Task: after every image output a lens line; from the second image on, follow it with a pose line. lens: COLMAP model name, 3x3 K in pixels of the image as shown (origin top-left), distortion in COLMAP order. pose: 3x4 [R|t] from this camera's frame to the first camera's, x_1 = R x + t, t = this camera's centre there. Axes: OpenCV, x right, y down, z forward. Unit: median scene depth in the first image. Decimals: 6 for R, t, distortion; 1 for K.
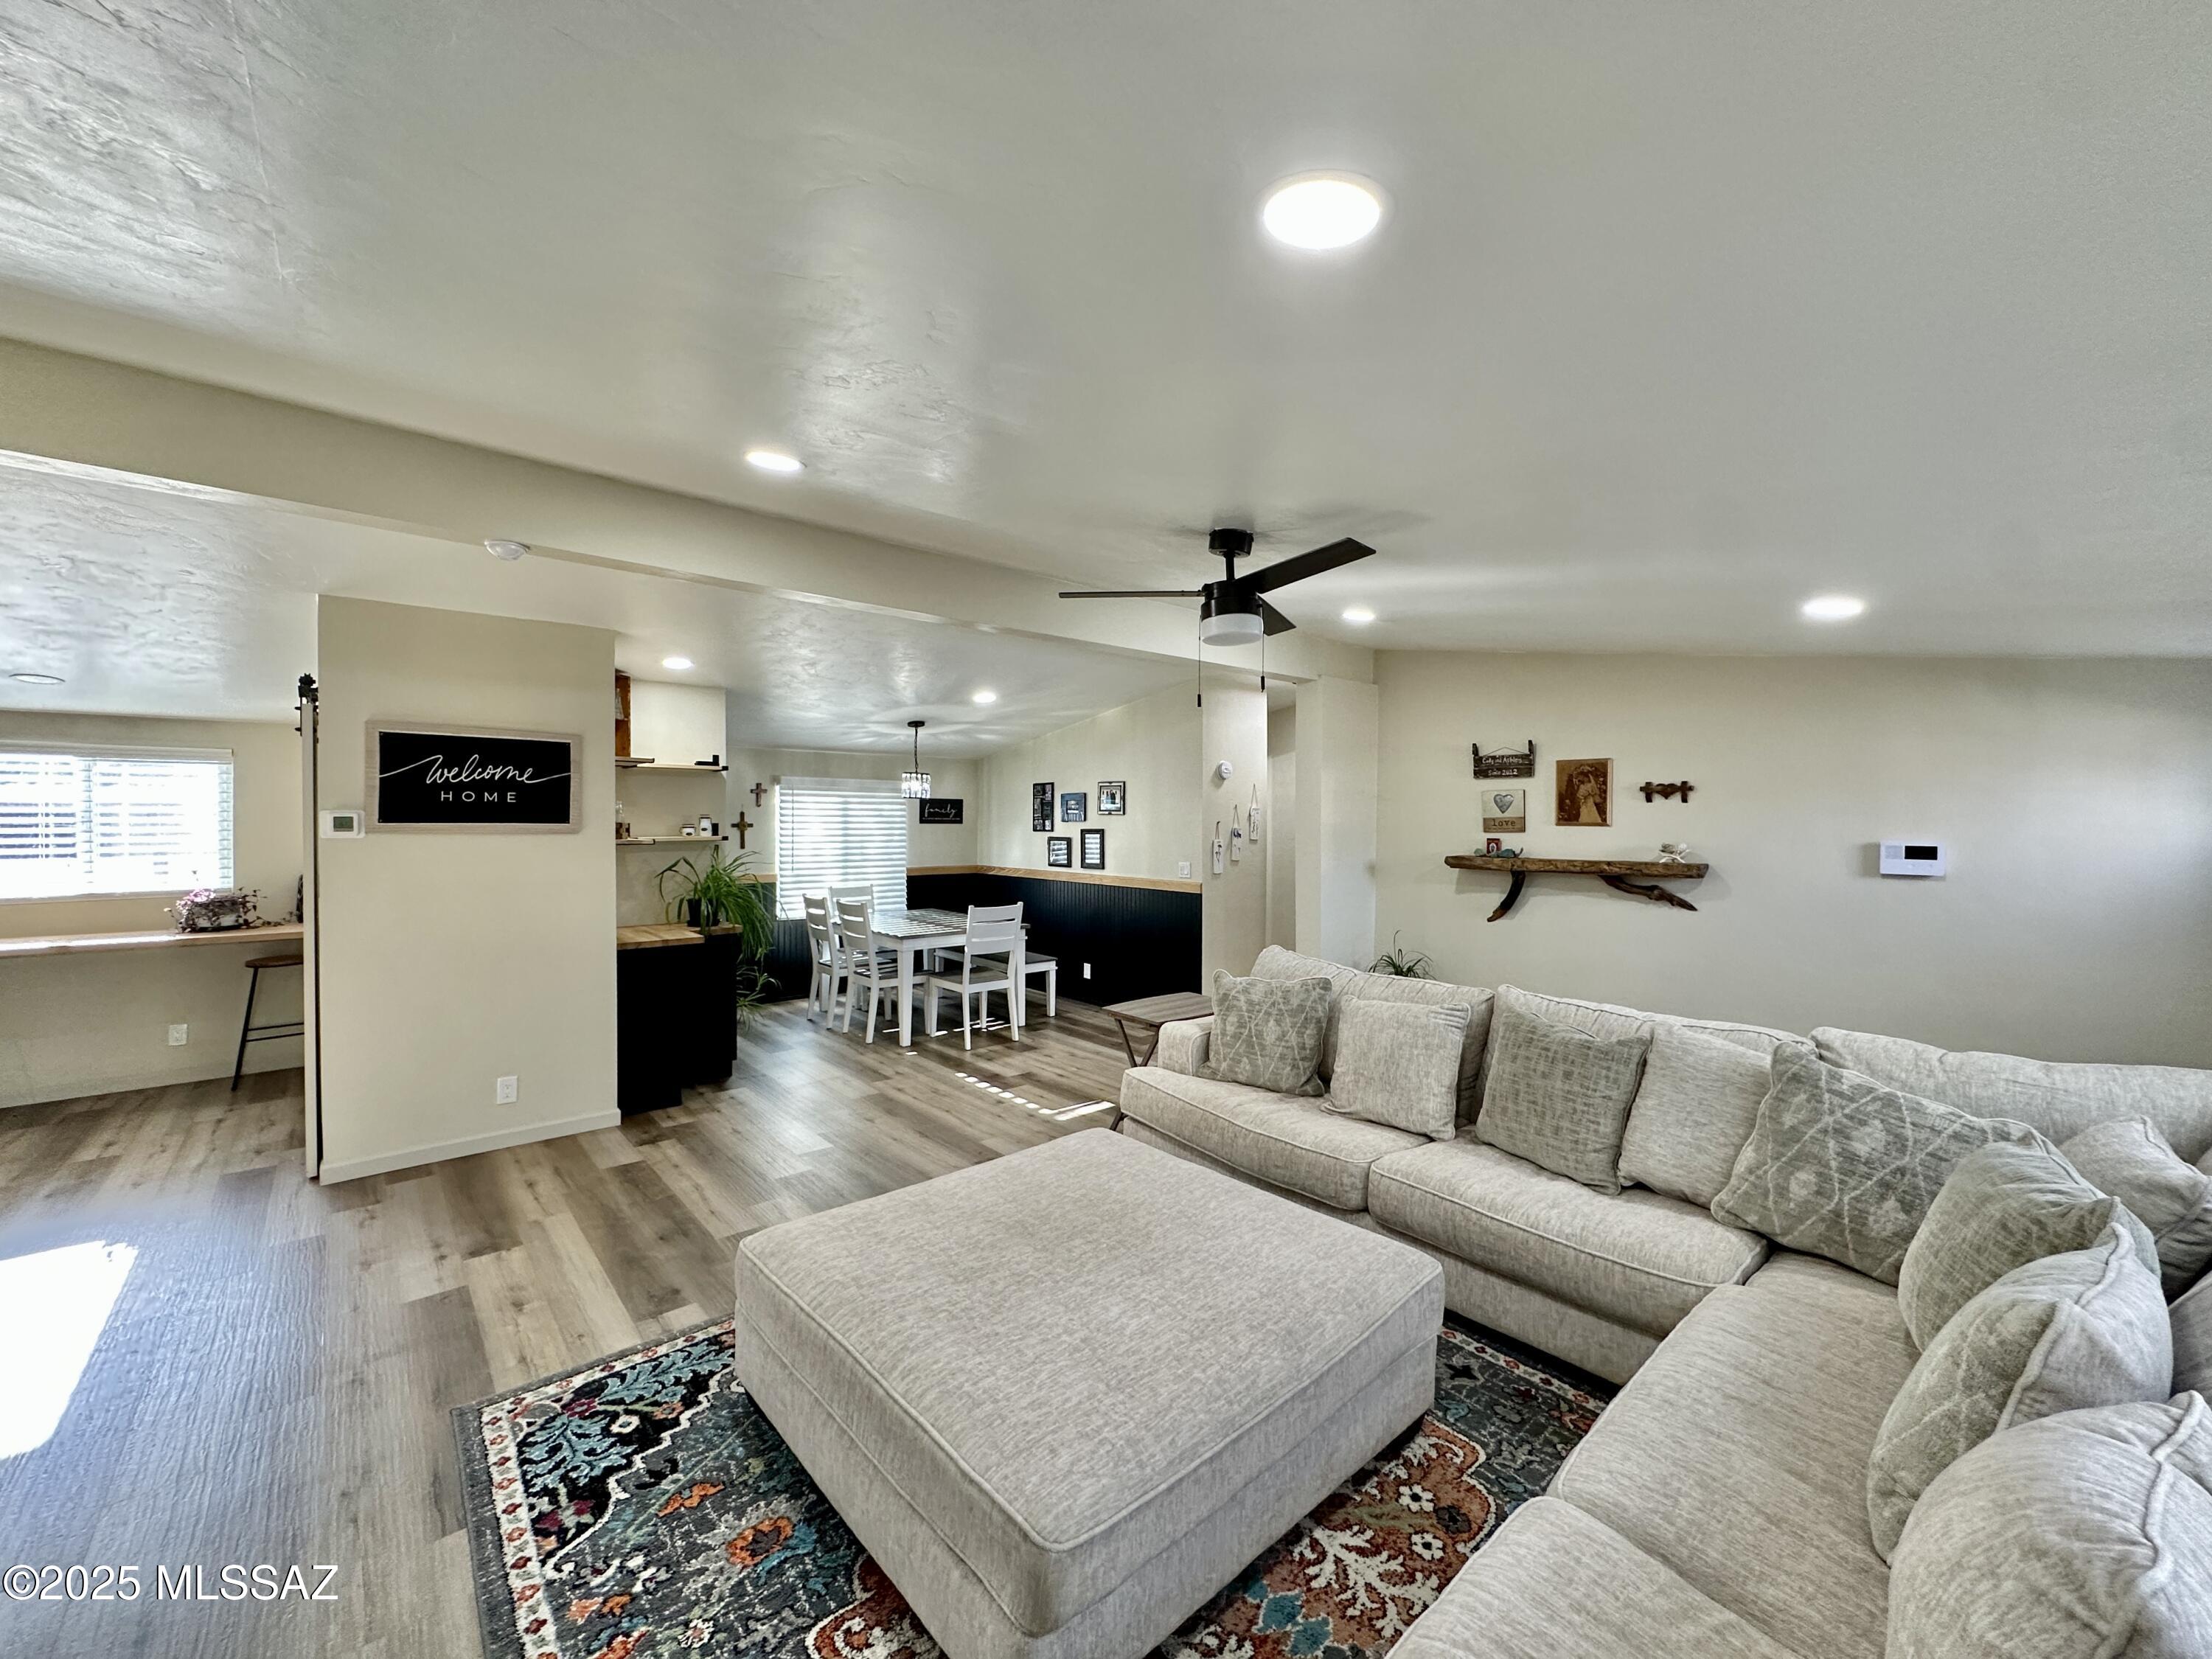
lens RADIAL K [[878.8, 0, 1107.7], [0, 878.8, 829.0], [0, 0, 1]] dist [-0.004676, 0.001103]
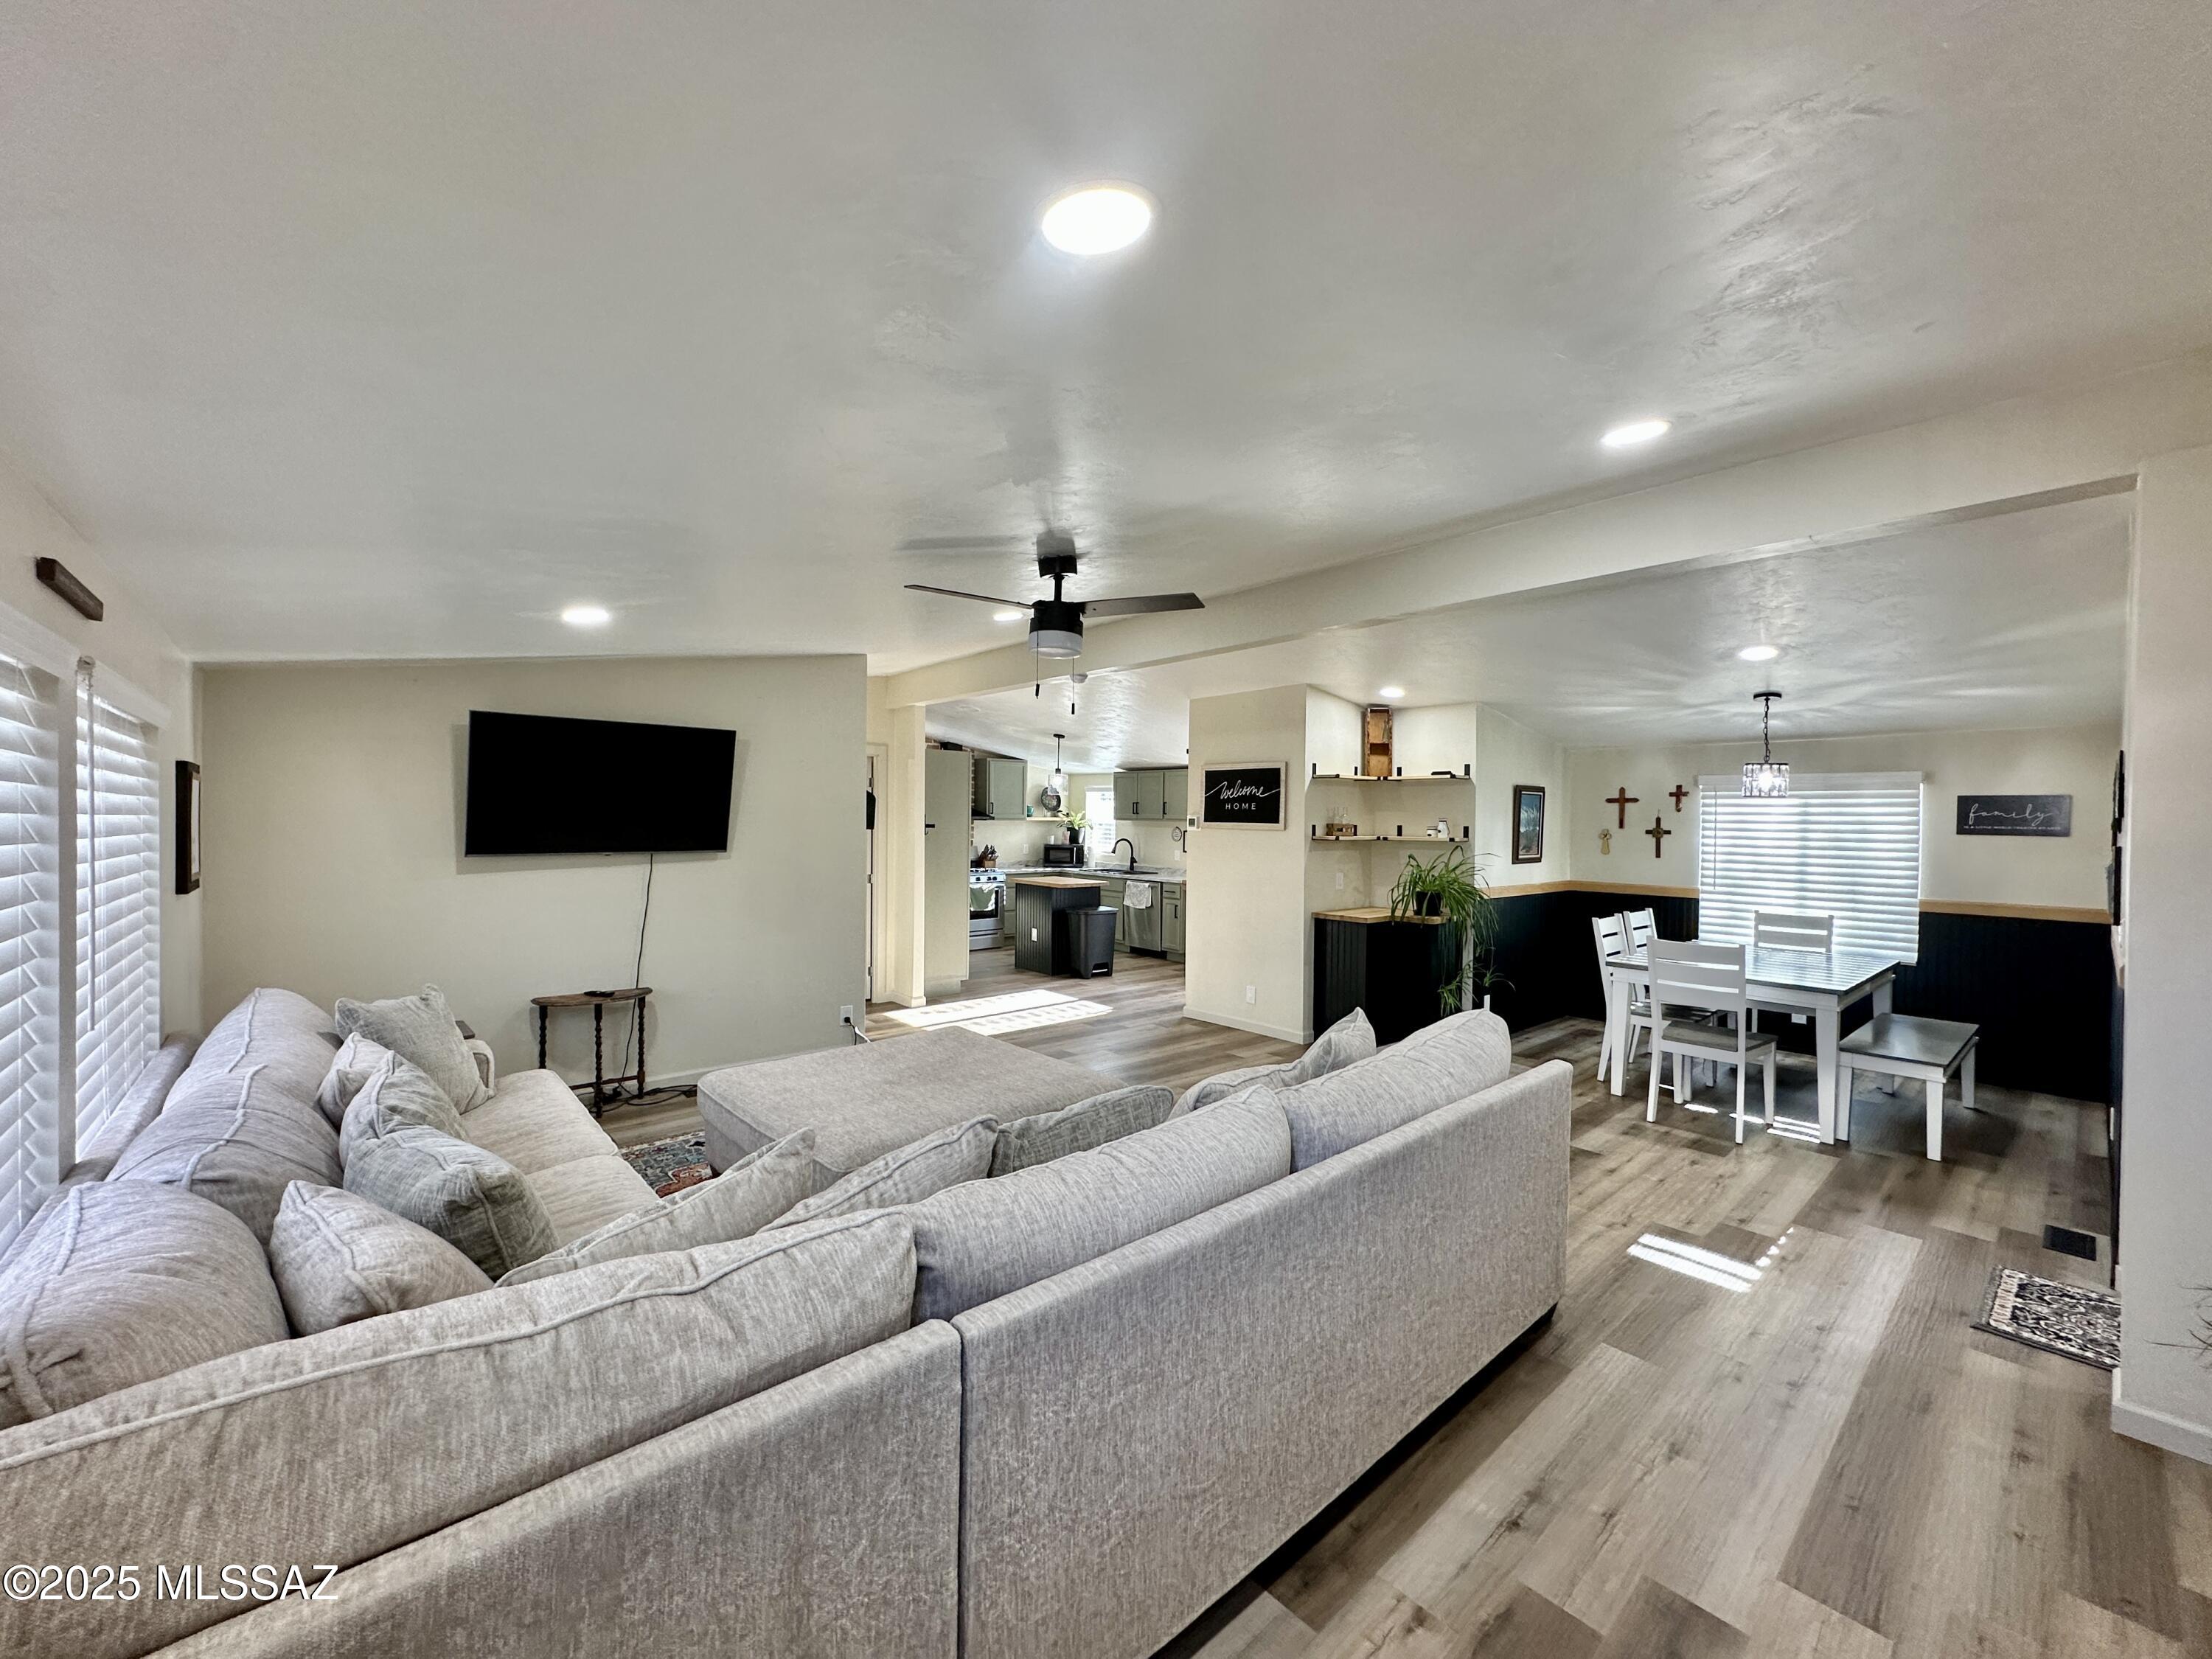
lens RADIAL K [[878.8, 0, 1107.7], [0, 878.8, 829.0], [0, 0, 1]] dist [-0.004676, 0.001103]
pose [[0.007357, 0.006476, -0.999952, 0.687877], [-0.023191, 0.999711, 0.006303, 0.000205], [0.999704, 0.023143, 0.007506, 0.577891]]
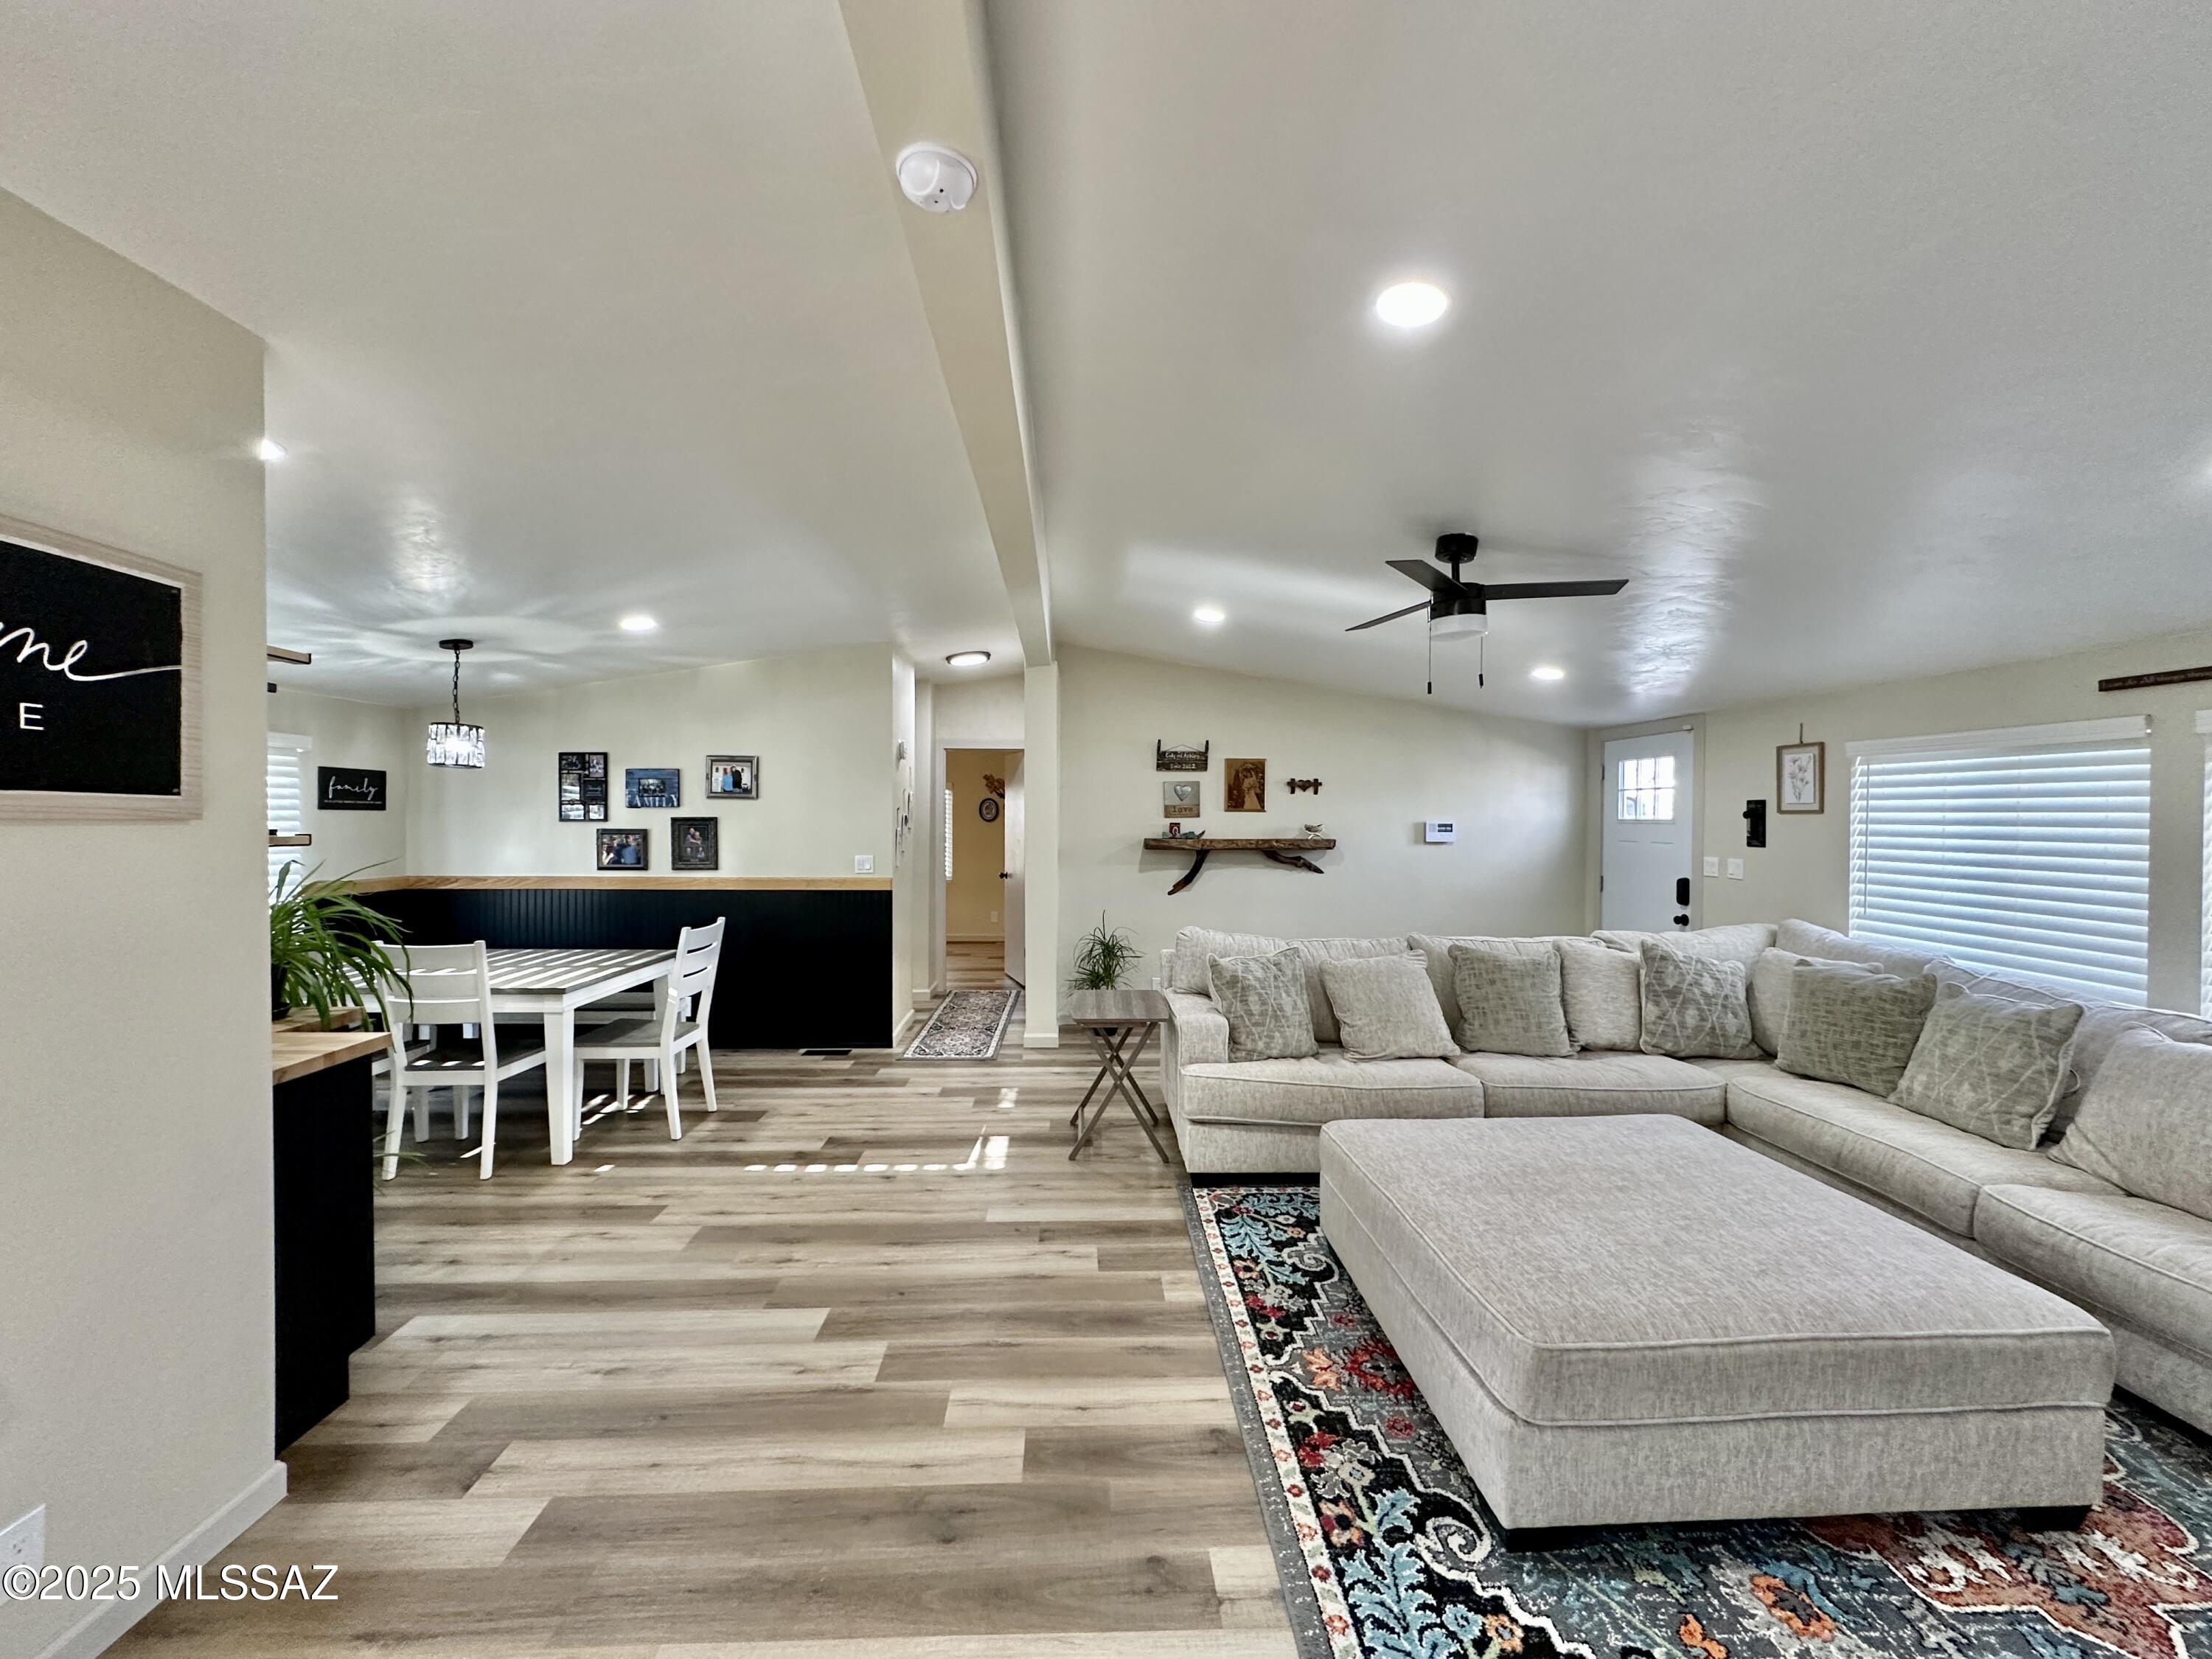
lens RADIAL K [[878.8, 0, 1107.7], [0, 878.8, 829.0], [0, 0, 1]] dist [-0.004676, 0.001103]
pose [[0.626405, -0.012170, 0.779403, -0.540233], [0.006389, 0.999925, 0.010478, 0.006252], [-0.779471, -0.001583, 0.626436, 0.354601]]
